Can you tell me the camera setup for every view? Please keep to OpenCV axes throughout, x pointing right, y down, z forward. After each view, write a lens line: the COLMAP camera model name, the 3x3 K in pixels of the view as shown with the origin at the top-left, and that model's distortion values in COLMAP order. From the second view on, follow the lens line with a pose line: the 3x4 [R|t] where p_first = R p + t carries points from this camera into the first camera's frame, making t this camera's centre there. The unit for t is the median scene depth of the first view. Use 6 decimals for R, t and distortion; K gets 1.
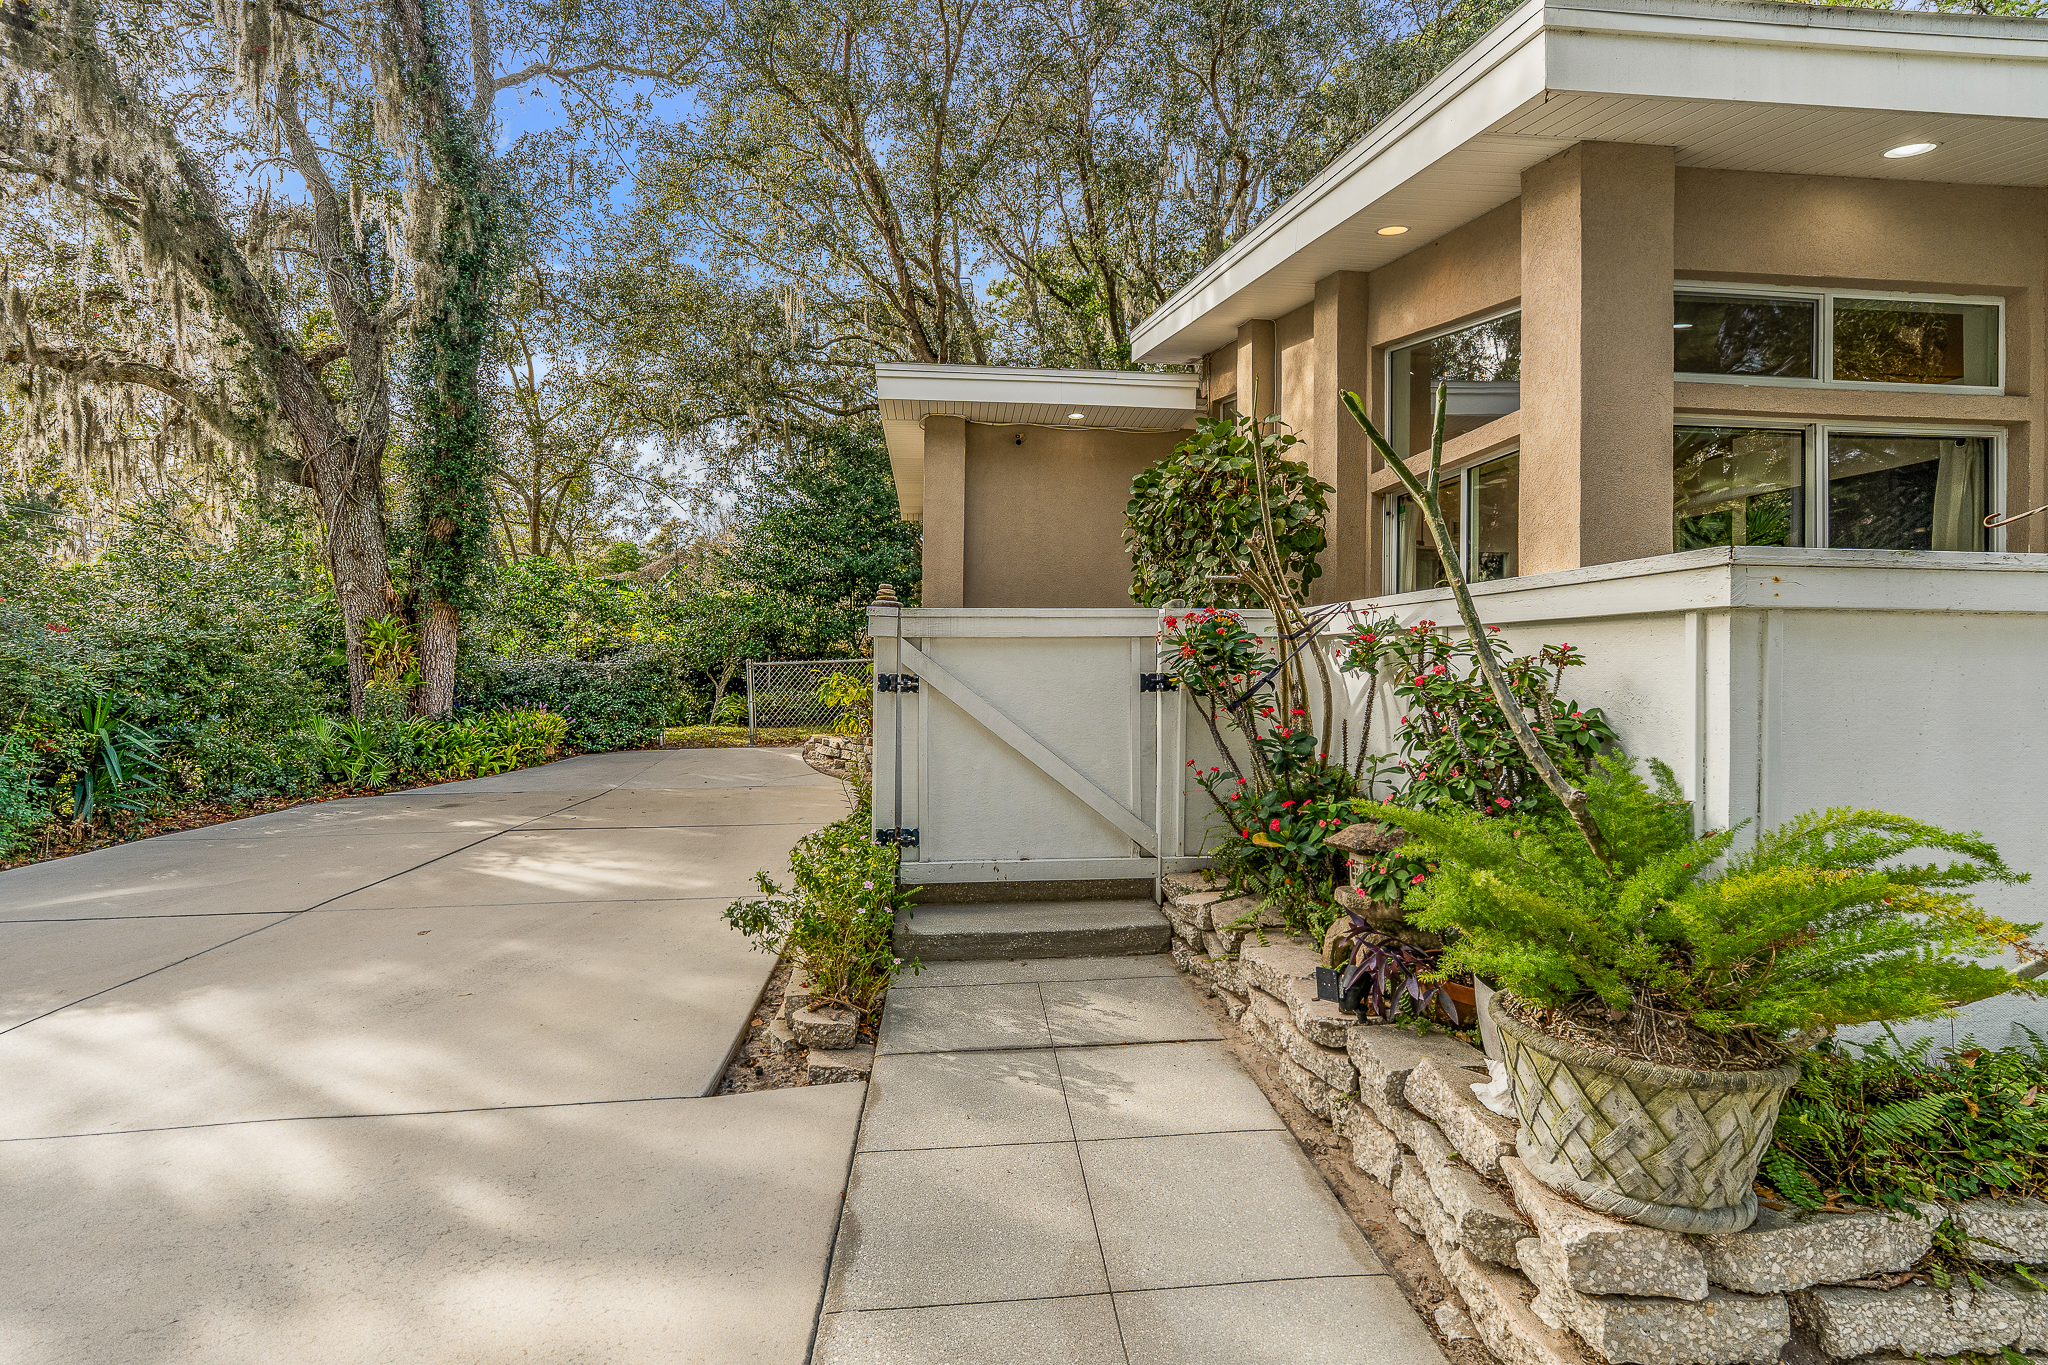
lens RADIAL K [[934.9, 0, 1021.8], [0, 934.9, 673.6], [0, 0, 1]] dist [0.000789, 0.000690]
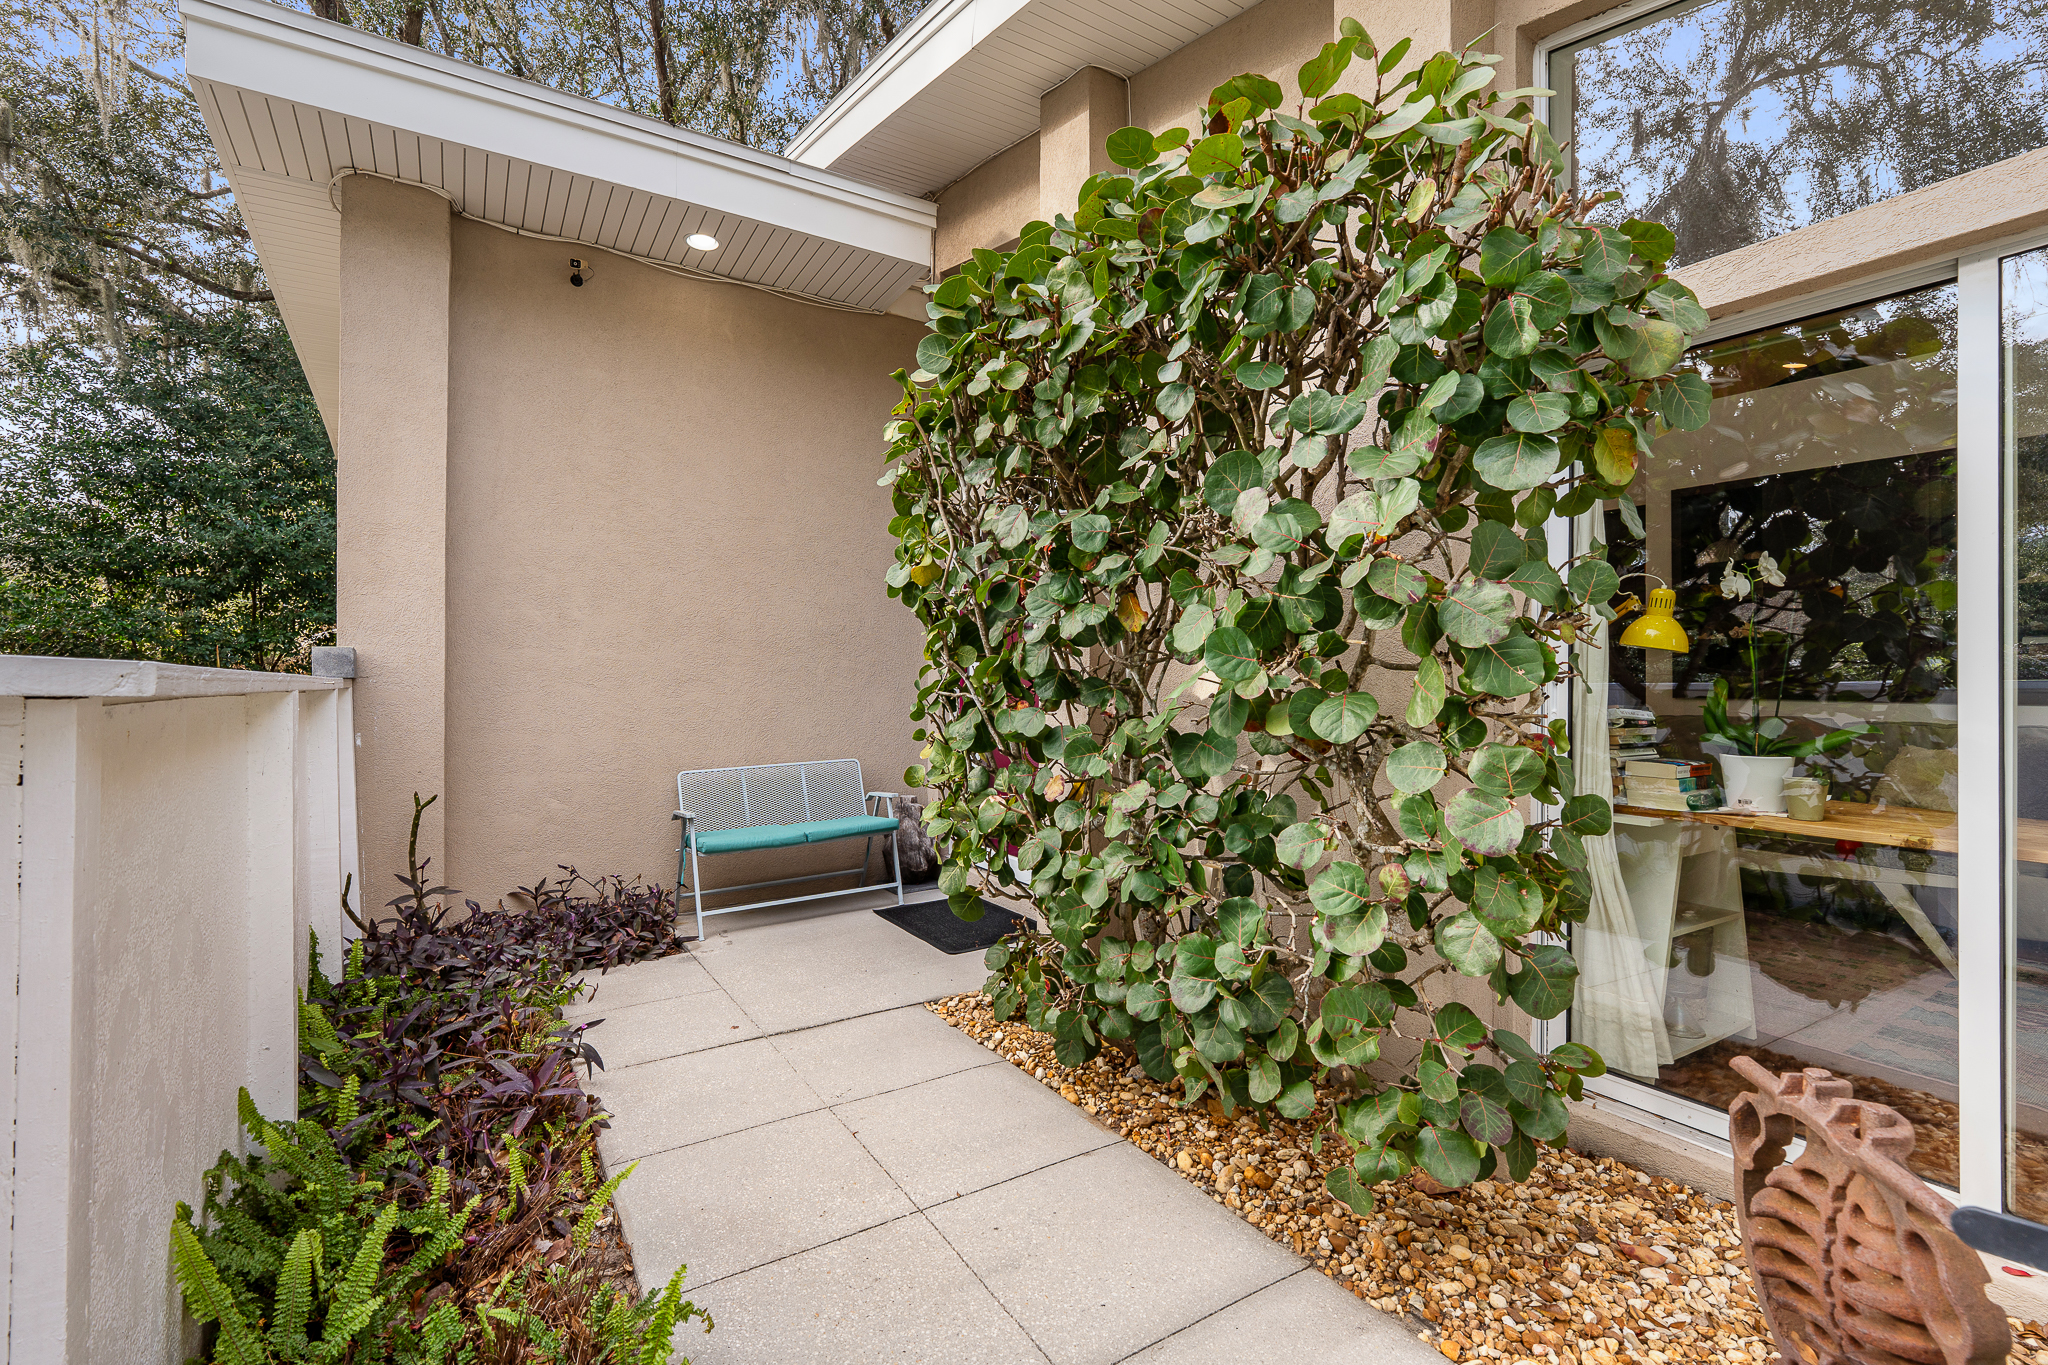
lens RADIAL K [[934.9, 0, 1021.8], [0, 934.9, 673.6], [0, 0, 1]] dist [0.000789, 0.000690]
pose [[0.890853, 0.003228, 0.454279, -0.017664], [0.005805, 0.999812, -0.018487, -0.028518], [-0.454254, 0.019106, 0.890667, 0.460941]]
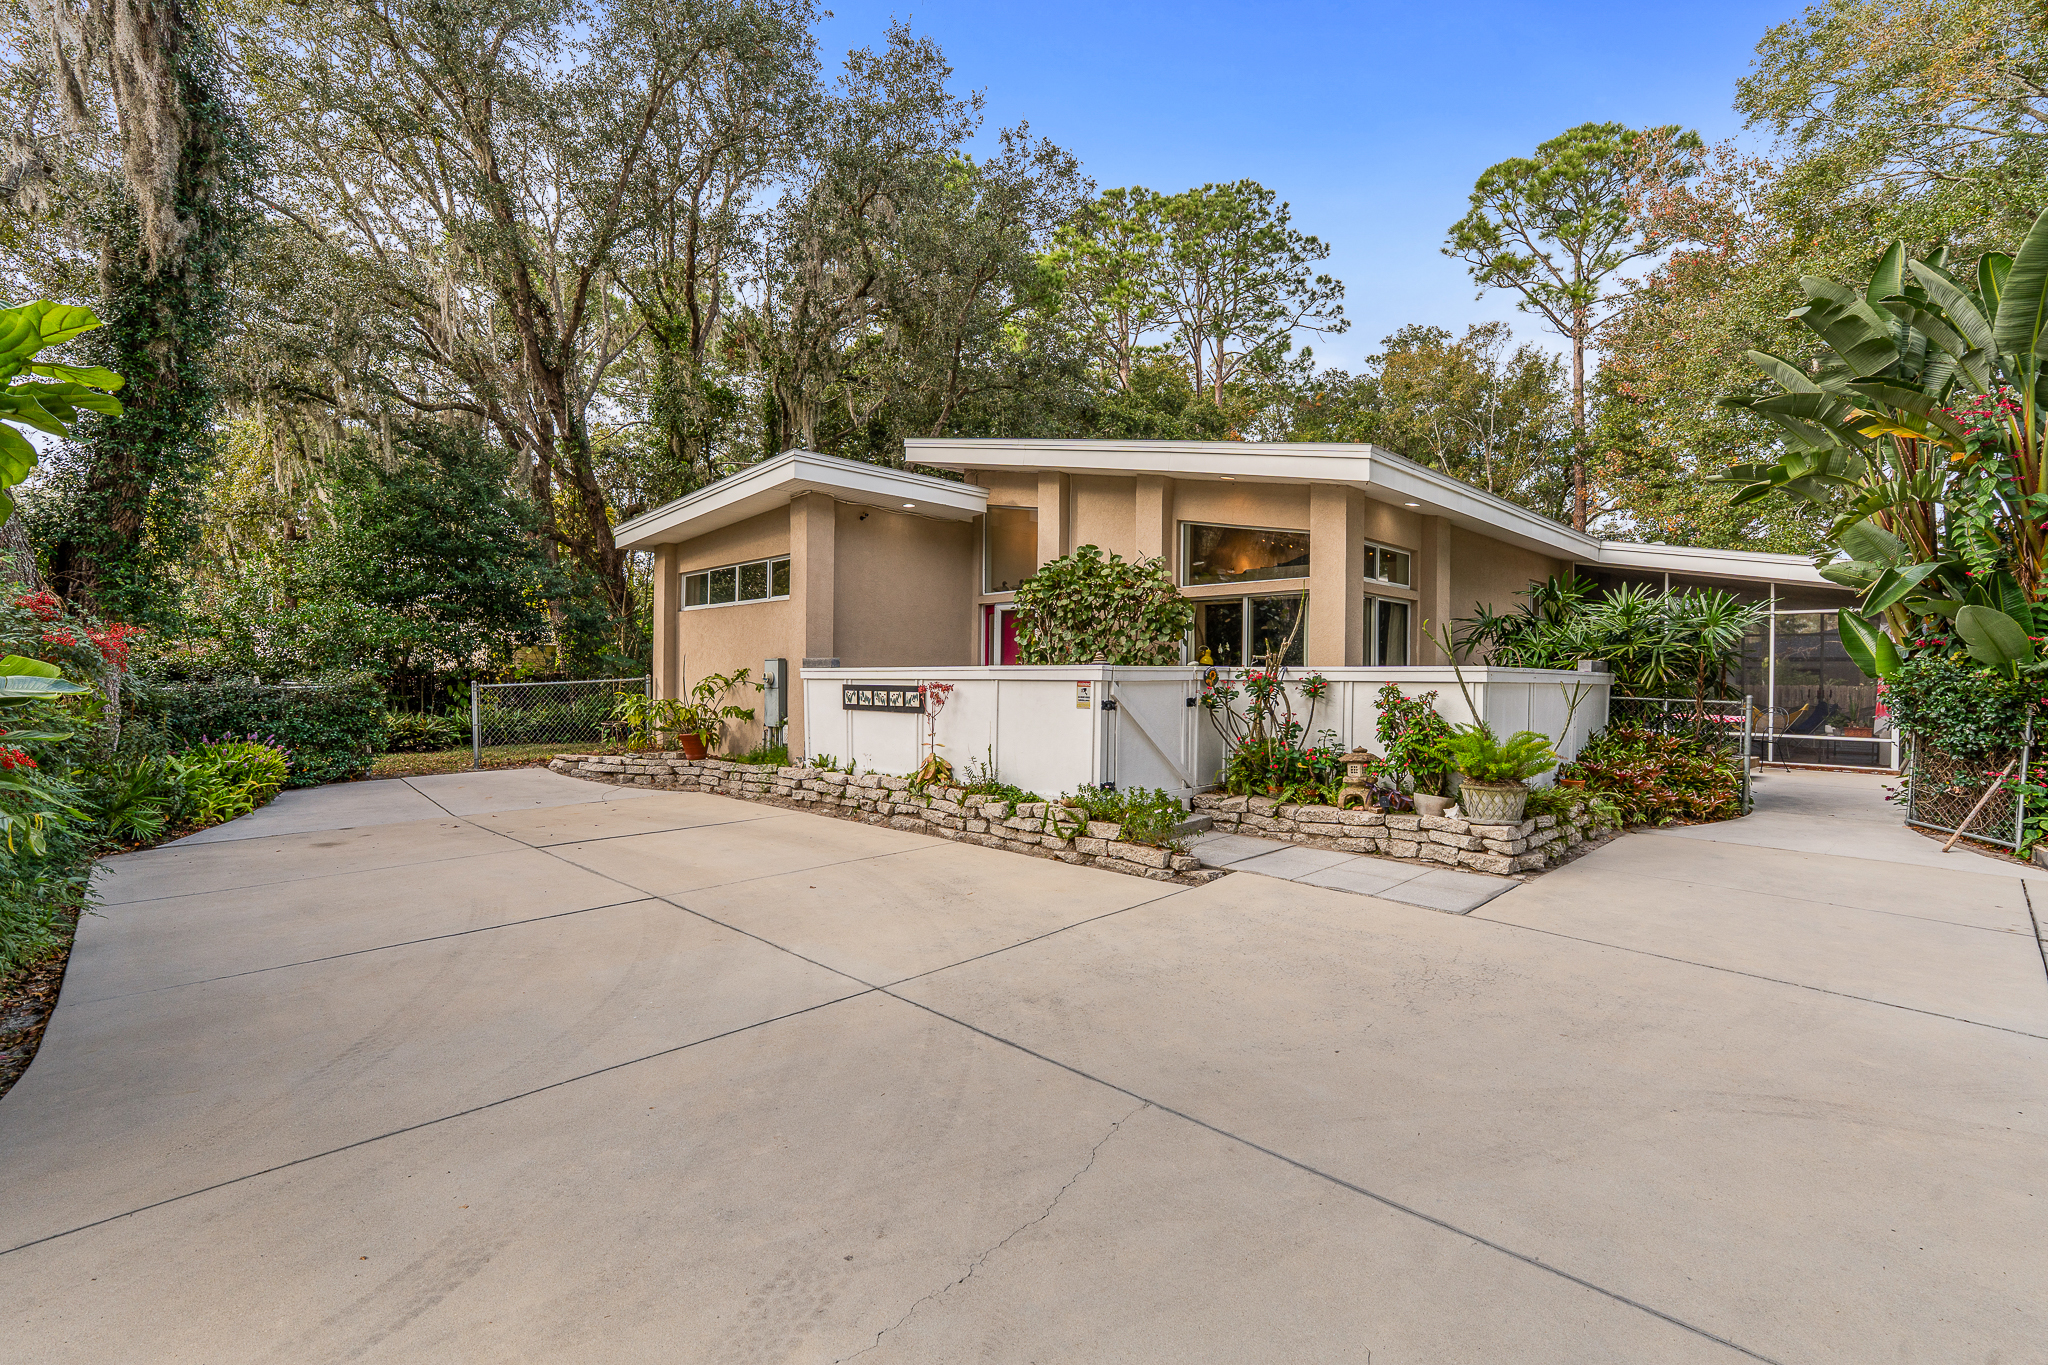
lens RADIAL K [[934.9, 0, 1021.8], [0, 934.9, 673.6], [0, 0, 1]] dist [0.000789, 0.000690]
pose [[0.766585, 0.005334, 0.642121, -0.678432], [0.002541, 0.999932, -0.011340, -0.014330], [-0.642138, 0.010325, 0.766520, -0.145189]]
